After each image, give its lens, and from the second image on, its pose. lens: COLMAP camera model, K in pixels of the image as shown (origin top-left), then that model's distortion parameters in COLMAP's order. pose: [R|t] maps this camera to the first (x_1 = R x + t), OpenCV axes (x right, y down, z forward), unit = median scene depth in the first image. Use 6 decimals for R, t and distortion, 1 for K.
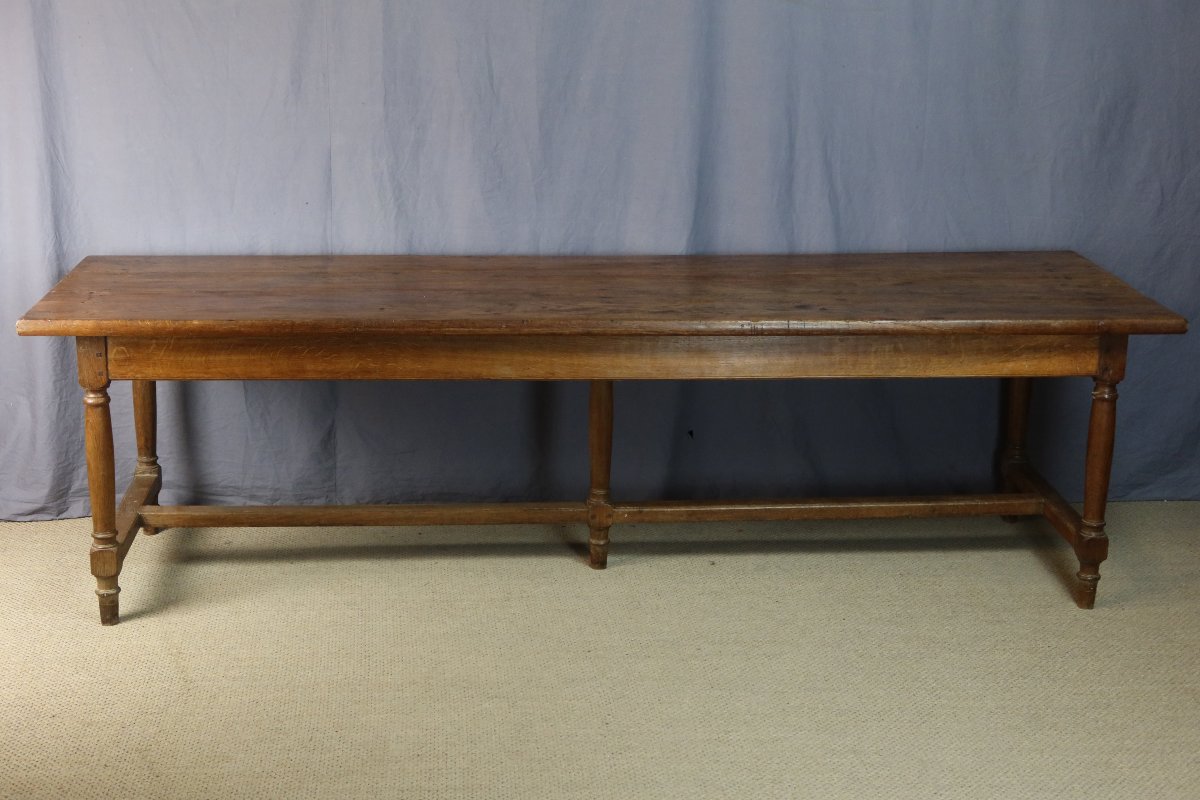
lens RADIAL K [[1793.2, 0, 601.1], [0, 1793.2, 385.3], [0, 0, 1]] dist [0.002199, 0.000000]
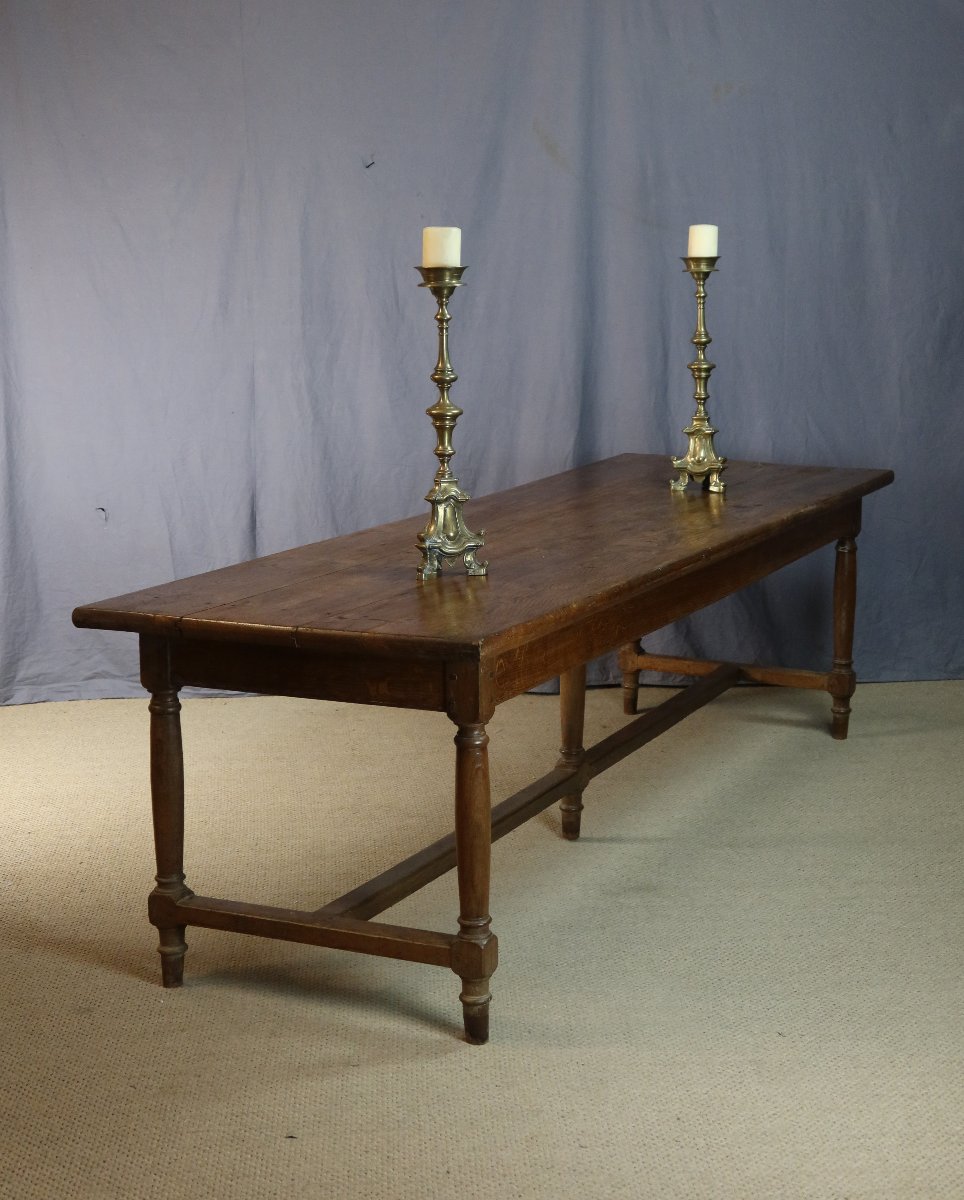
lens RADIAL K [[1951.9, 0, 496.6], [0, 1951.9, 526.1], [0, 0, 1]] dist [0.005880, 0.000000]
pose [[0.999806, -0.017643, 0.008761, -0.012083], [0.018446, 0.994597, -0.102155, 0.097518], [-0.006912, 0.102297, 0.994730, -0.205834]]
